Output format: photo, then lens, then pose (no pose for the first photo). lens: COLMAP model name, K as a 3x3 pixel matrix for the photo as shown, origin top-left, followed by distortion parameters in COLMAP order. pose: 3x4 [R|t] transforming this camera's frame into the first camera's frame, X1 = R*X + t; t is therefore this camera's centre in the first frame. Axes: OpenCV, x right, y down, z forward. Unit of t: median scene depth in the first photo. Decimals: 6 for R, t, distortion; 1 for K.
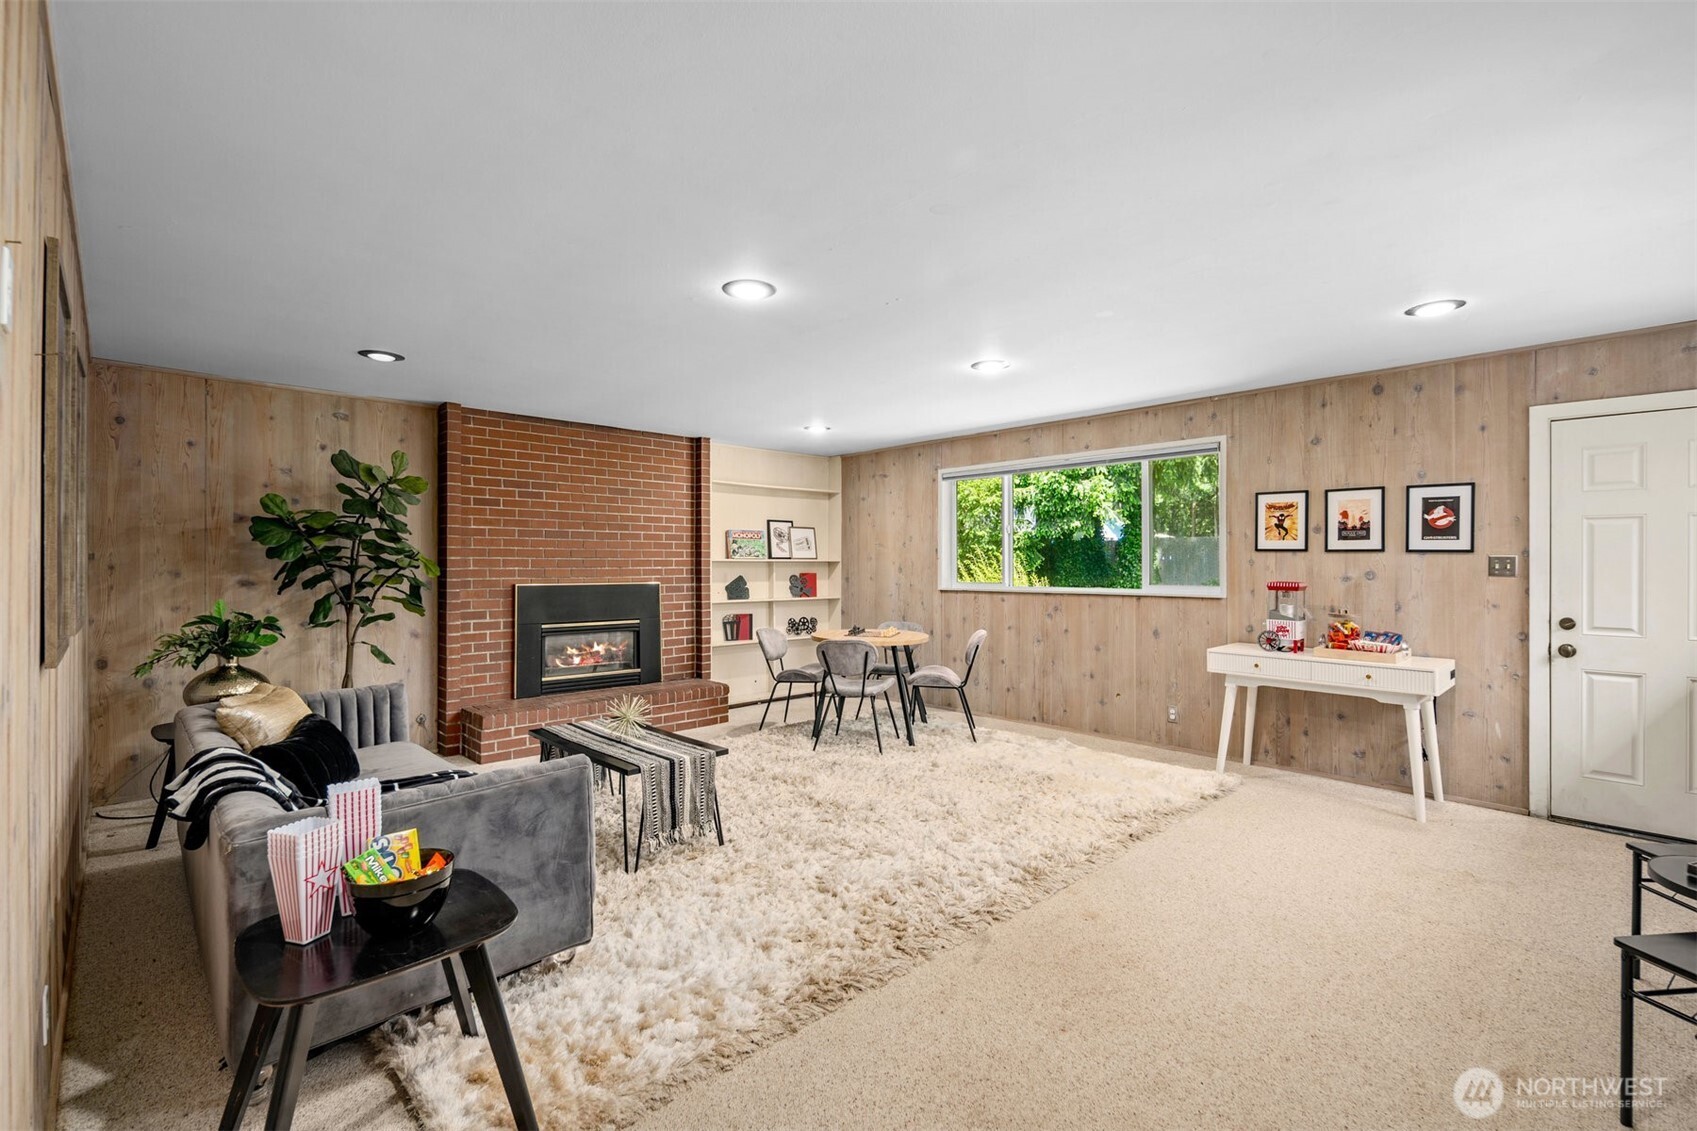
lens RADIAL K [[726.4, 0, 844.9], [0, 726.4, 549.6], [0, 0, 1]] dist [-0.000837, -0.000060]
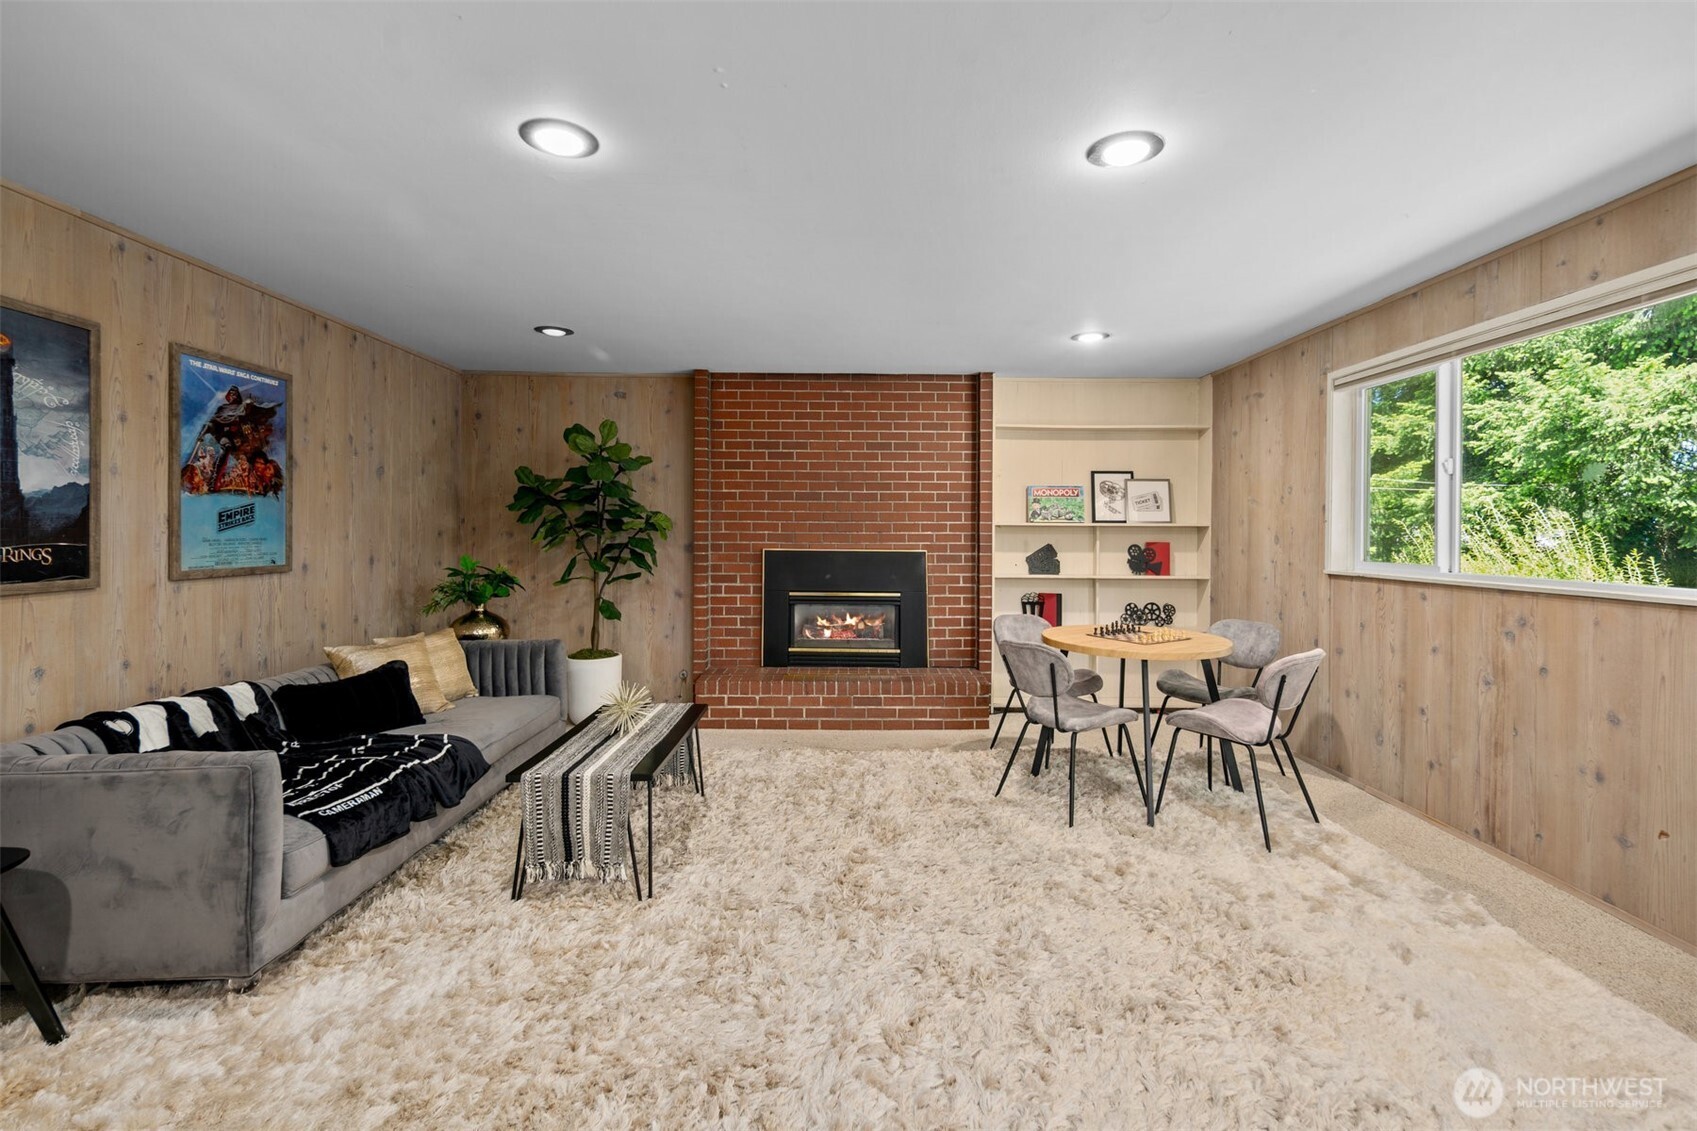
lens RADIAL K [[744.7, 0, 854.7], [0, 744.7, 525.1], [0, 0, 1]] dist [0.001529, -0.000074]
pose [[0.747384, 0.000637, -0.664392, 0.272245], [0.008072, 0.999917, 0.010039, 0.006699], [0.664344, -0.012866, 0.747317, 0.307626]]
